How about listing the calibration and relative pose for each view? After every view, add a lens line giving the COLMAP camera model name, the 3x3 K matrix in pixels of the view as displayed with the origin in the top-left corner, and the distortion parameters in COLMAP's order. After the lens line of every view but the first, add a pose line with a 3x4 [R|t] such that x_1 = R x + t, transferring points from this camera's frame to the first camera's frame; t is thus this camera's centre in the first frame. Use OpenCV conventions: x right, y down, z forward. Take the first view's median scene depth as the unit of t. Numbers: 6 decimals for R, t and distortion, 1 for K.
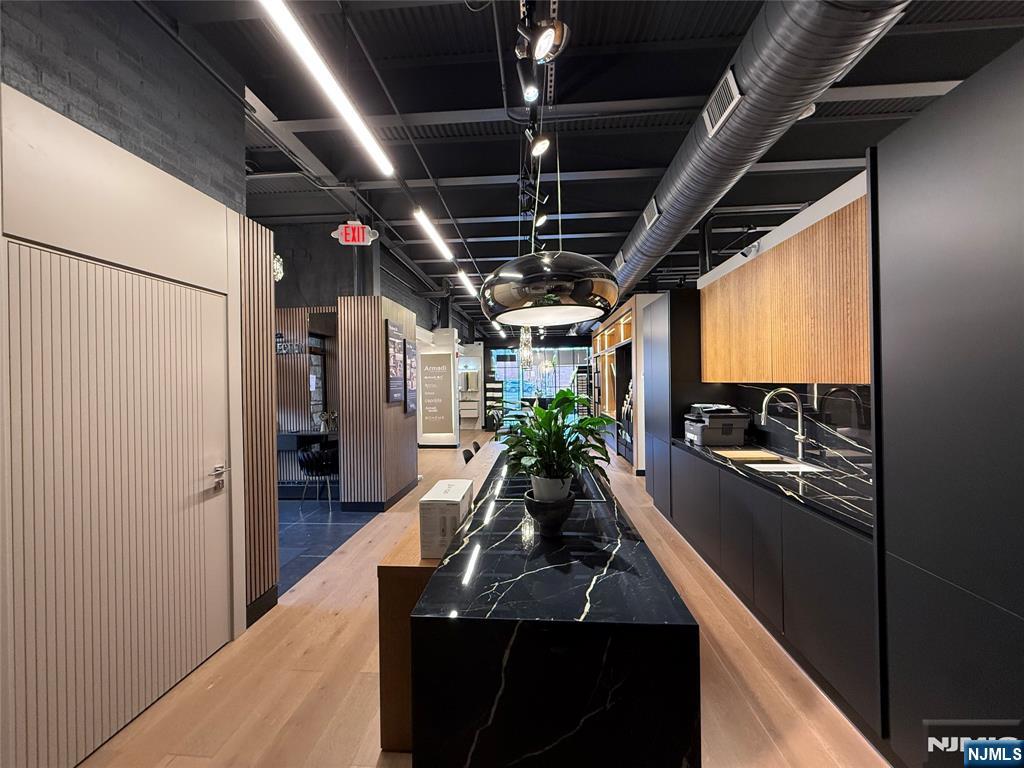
lens RADIAL K [[409.5, 0, 512.8], [0, 409.5, 382.0], [0, 0, 1]] dist [0.002249, 0.000262]
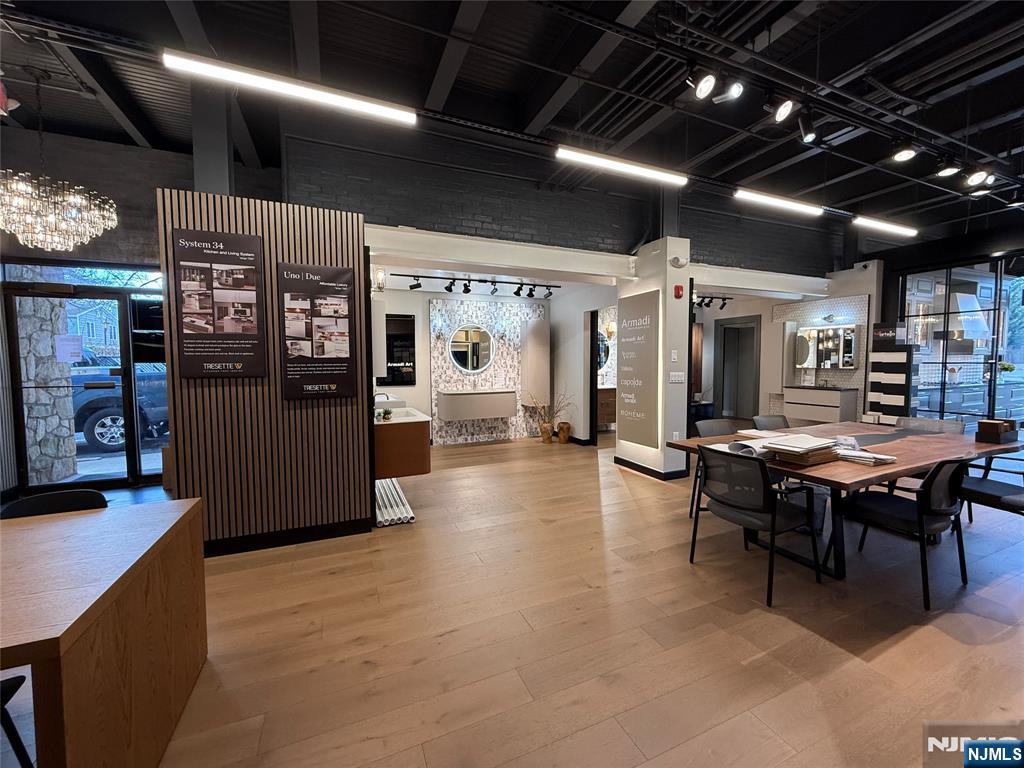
lens RADIAL K [[409.5, 0, 507.5], [0, 409.5, 382.4], [0, 0, 1]] dist [0.002249, 0.000262]
pose [[0.450066, 0.061132, -0.890900, 0.170571], [-0.002295, 0.997730, 0.067303, 0.007590], [0.892992, -0.028246, 0.449185, 0.479206]]
